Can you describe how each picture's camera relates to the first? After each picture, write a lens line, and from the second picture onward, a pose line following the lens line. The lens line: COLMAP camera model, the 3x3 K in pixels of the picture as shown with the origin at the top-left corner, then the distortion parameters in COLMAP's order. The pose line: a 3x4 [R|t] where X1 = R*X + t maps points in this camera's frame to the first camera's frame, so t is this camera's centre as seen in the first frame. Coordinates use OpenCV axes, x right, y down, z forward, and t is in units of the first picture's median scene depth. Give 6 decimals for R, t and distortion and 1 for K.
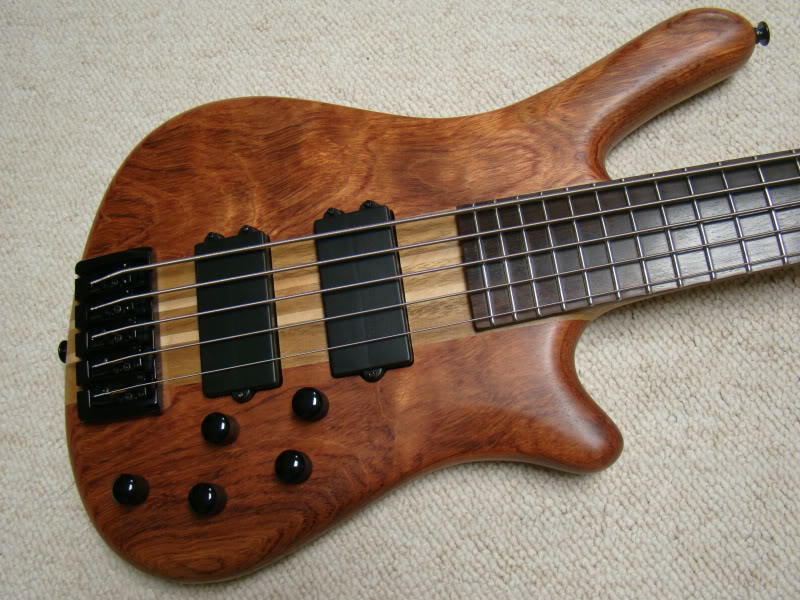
lens RADIAL K [[735.3, 0, 400.0], [0, 735.3, 300.0], [0, 0, 1]] dist [-0.179500, 0.123001]
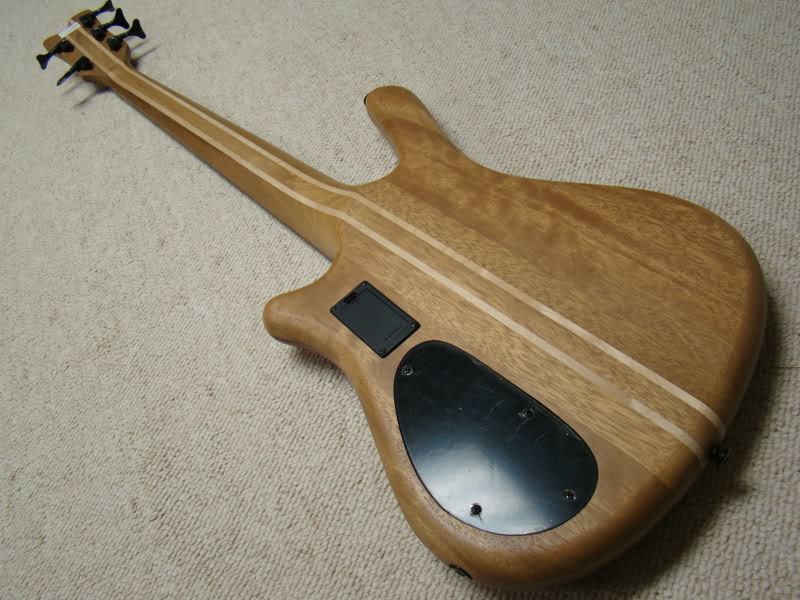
lens RADIAL K [[735.3, 0, 400.0], [0, 735.3, 300.0], [0, 0, 1]] dist [-0.179500, 0.123001]
pose [[-0.447855, -0.468664, 0.761433, -1.025639], [0.879718, -0.383141, 0.281603, -0.532136], [0.159759, 0.795963, 0.583884, 0.279695]]
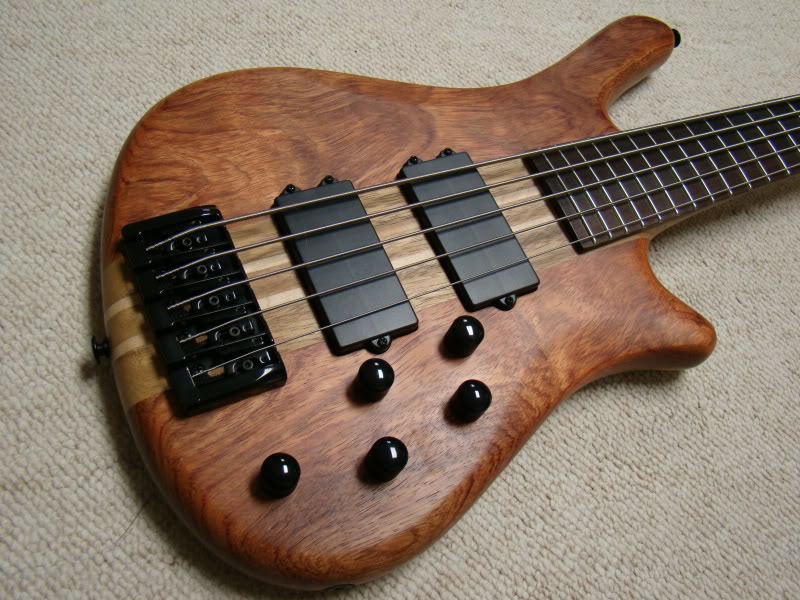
lens RADIAL K [[735.3, 0, 400.0], [0, 735.3, 300.0], [0, 0, 1]] dist [-0.179500, 0.123001]
pose [[0.881153, -0.078778, 0.466223, -0.603569], [0.176879, 0.969351, -0.170507, 0.234398], [-0.438502, 0.232708, 0.868080, 0.206597]]
